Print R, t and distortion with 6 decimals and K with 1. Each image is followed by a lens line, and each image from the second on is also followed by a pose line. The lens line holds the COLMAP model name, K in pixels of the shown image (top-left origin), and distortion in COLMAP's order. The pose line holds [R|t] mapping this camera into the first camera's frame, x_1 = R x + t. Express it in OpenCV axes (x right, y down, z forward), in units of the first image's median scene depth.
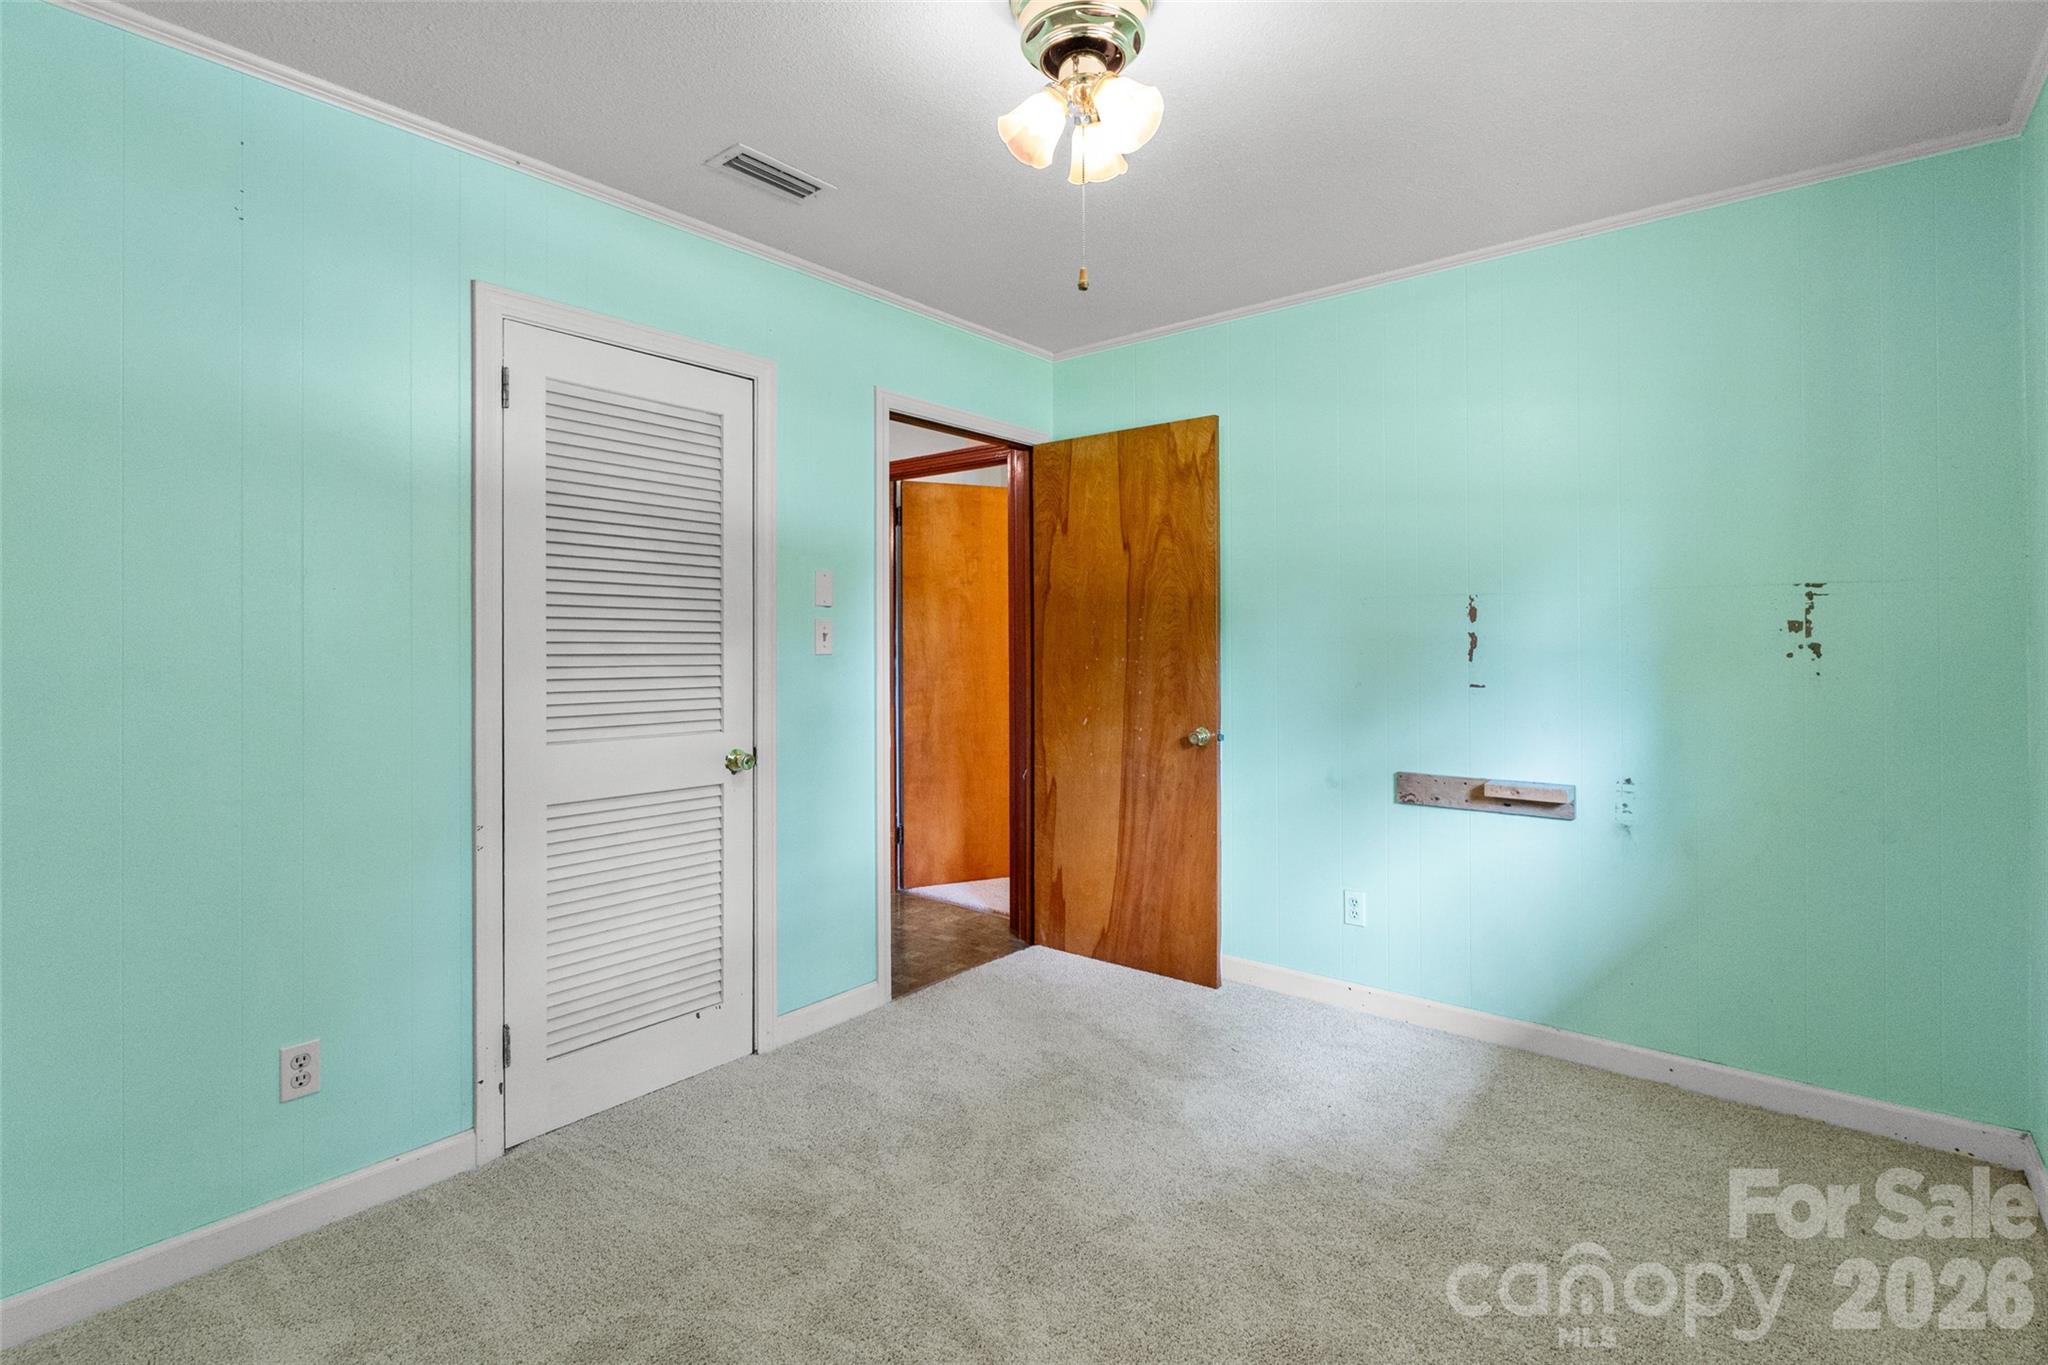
lens RADIAL K [[962.1, 0, 1040.9], [0, 962.1, 650.6], [0, 0, 1]] dist [-0.000764, -0.000099]
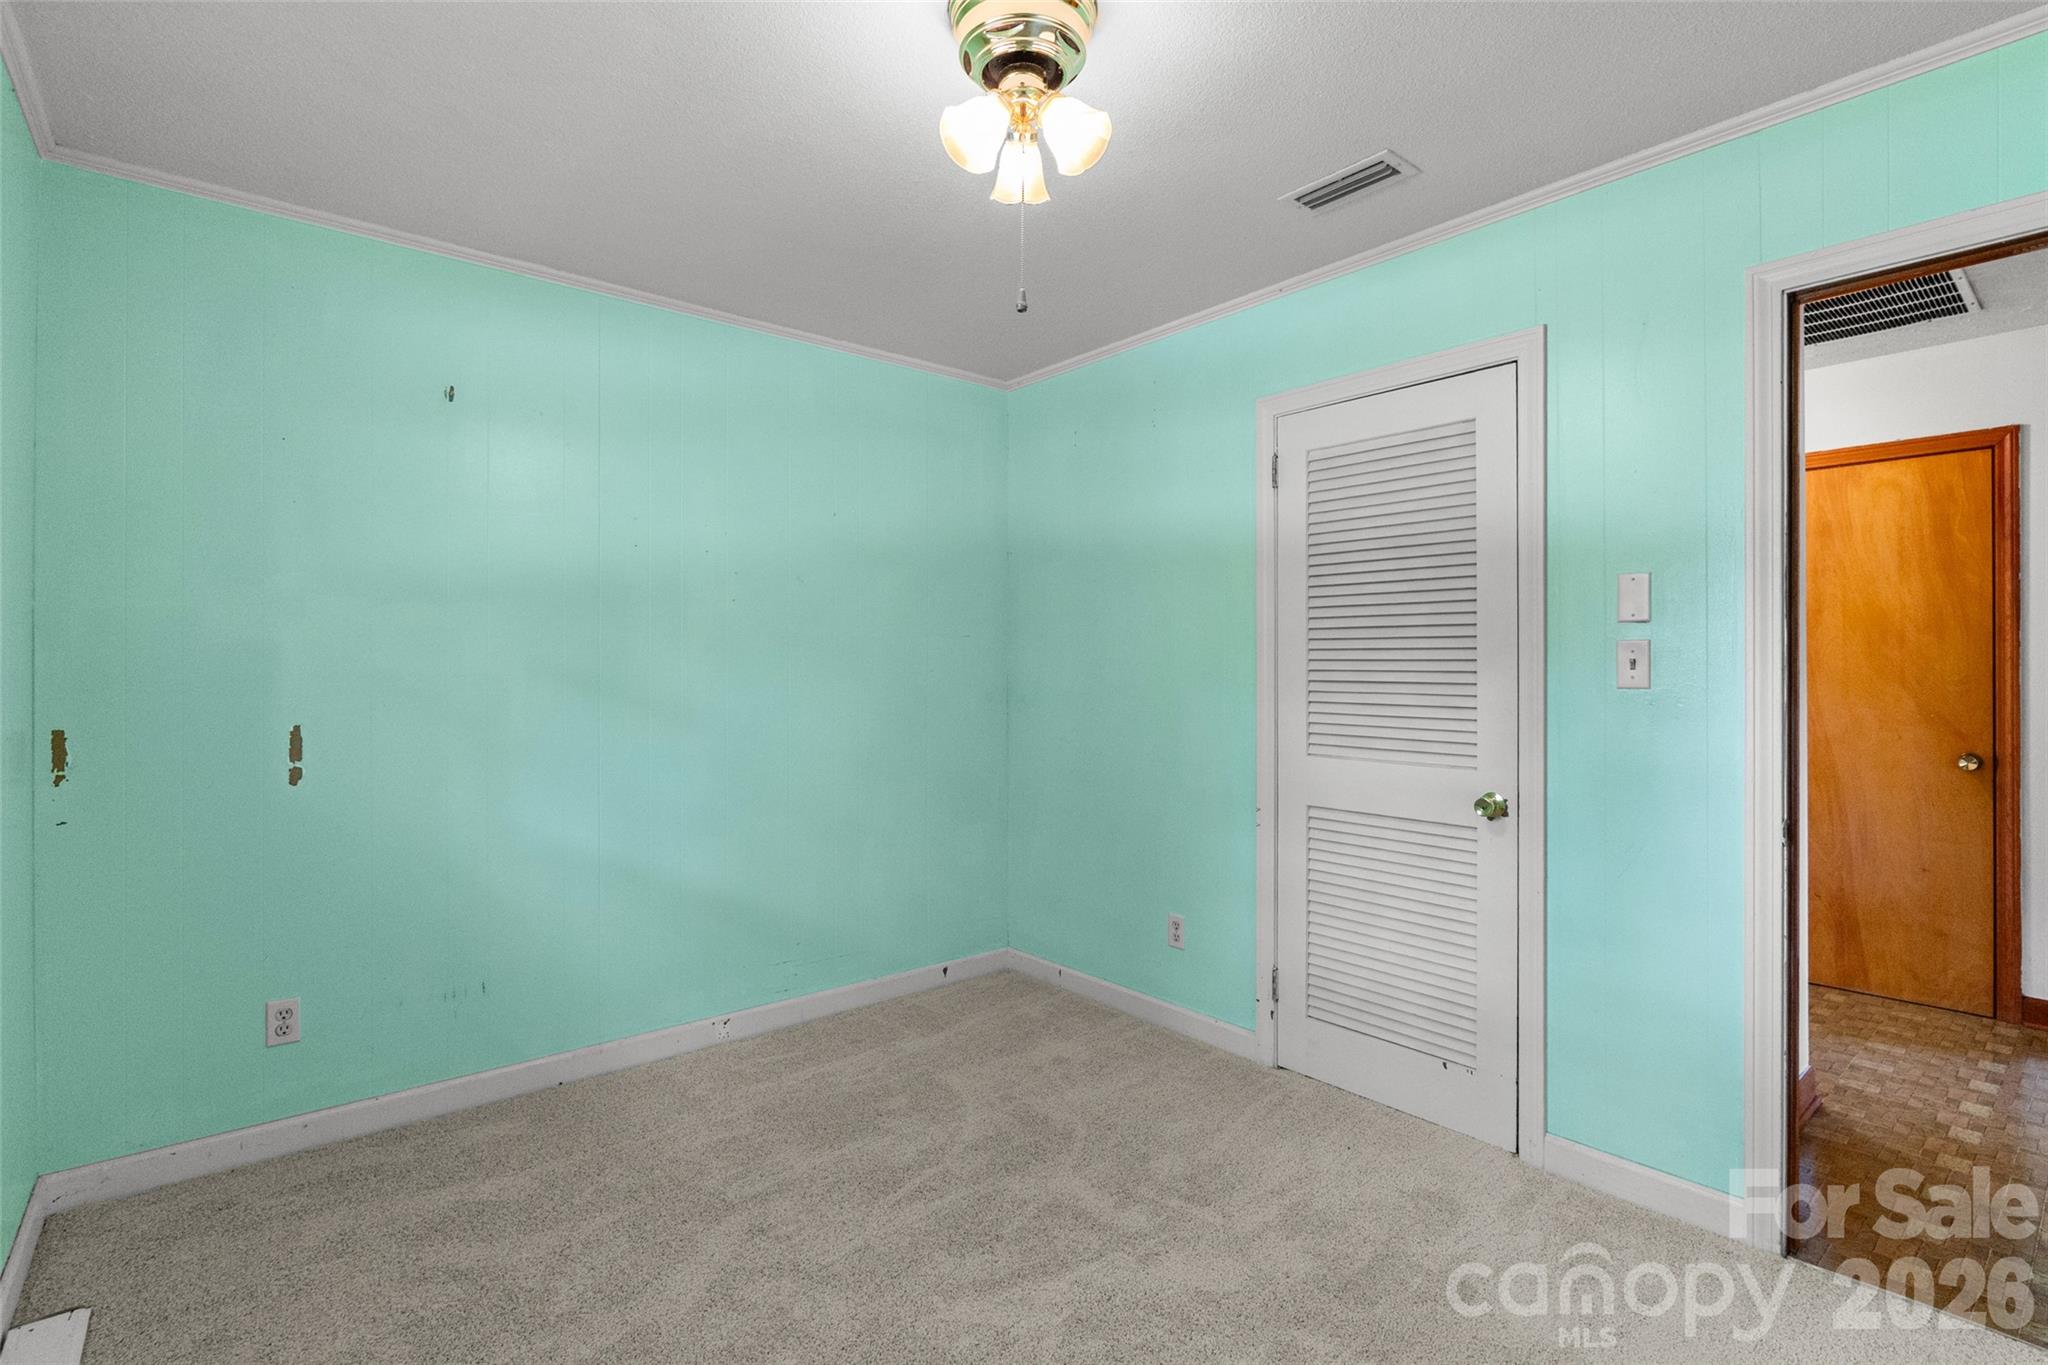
lens RADIAL K [[974.6, 0, 1016.4], [0, 974.6, 684.6], [0, 0, 1]] dist [0.000680, -0.000010]
pose [[-0.207047, 0.014869, -0.978218, 0.760871], [-0.007419, 0.999832, 0.016768, -0.008805], [0.978303, 0.010729, -0.206902, 0.897470]]
